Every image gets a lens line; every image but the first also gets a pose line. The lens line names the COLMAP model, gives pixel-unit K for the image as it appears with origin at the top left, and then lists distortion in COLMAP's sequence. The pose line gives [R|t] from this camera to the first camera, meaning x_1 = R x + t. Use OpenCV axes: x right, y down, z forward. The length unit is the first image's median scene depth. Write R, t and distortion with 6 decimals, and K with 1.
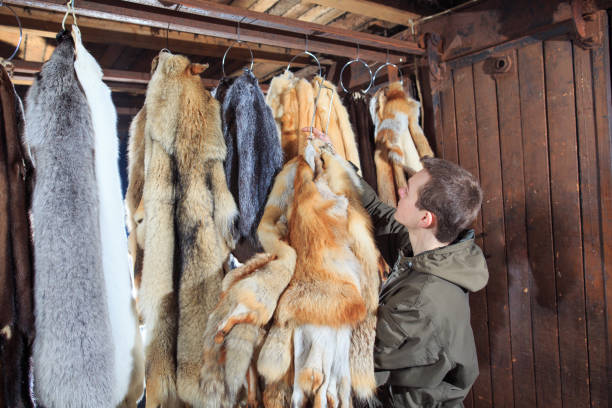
lens RADIAL K [[421.7, 0, 303.6], [0, 421.7, 201.7], [0, 0, 1]] dist [-0.039641, 0.034119]
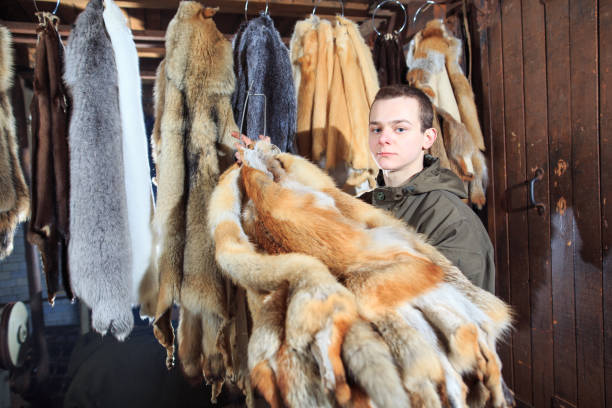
lens RADIAL K [[421.7, 0, 303.6], [0, 421.7, 201.7], [0, 0, 1]] dist [-0.039641, 0.034119]
pose [[0.960494, 0.029894, -0.276690, 0.260998], [-0.018160, 0.998828, 0.044875, 0.105705], [0.277707, -0.038078, 0.959911, 0.004969]]
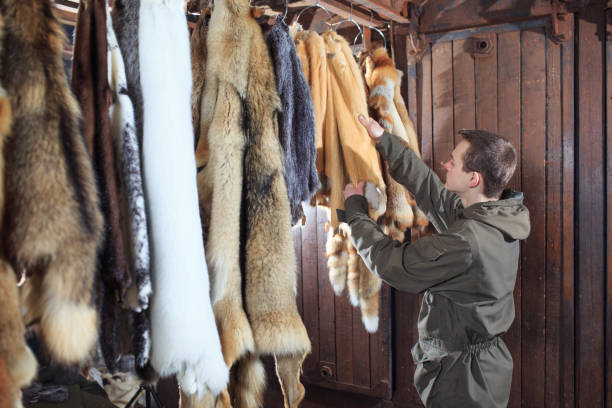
lens RADIAL K [[584.7, 0, 296.3], [0, 584.7, 201.1], [0, 0, 1]] dist [-0.009747, 0.002674]
pose [[0.923971, 0.032723, 0.381061, -0.580907], [-0.036009, 0.999350, 0.001493, 0.093043], [-0.380764, -0.015101, 0.924549, -0.225859]]
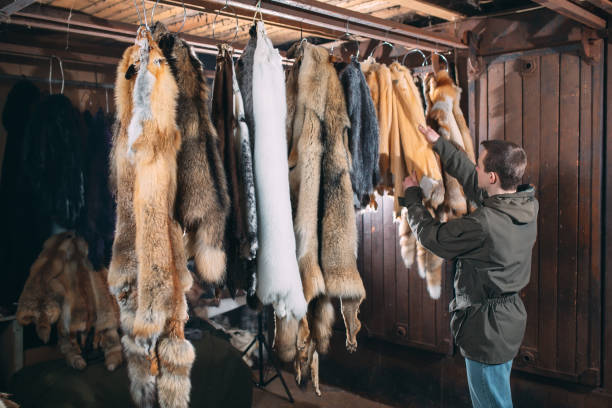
lens RADIAL K [[584.7, 0, 296.3], [0, 584.7, 201.1], [0, 0, 1]] dist [-0.009747, 0.002674]
pose [[0.981251, 0.042796, 0.187921, -0.621863], [-0.047683, 0.998630, 0.021563, 0.095926], [-0.186741, -0.030120, 0.981947, -0.736627]]
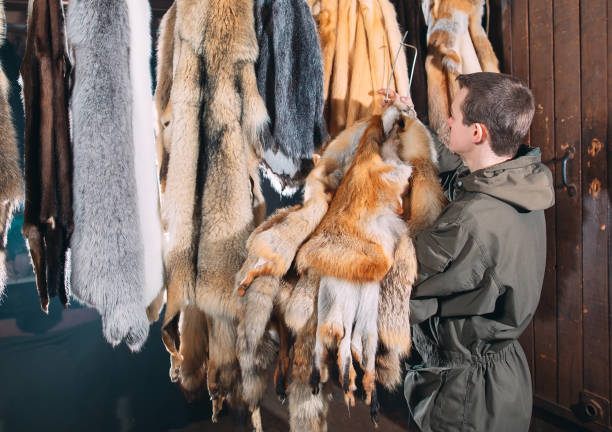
lens RADIAL K [[592.1, 0, 257.0], [0, 592.1, 142.2], [0, 0, 1]] dist [-0.030678, 0.022552]
pose [[0.992293, 0.039364, -0.117497, -0.026278], [-0.035918, 0.998864, 0.031308, 0.033007], [0.118596, -0.026847, 0.992580, -0.270067]]
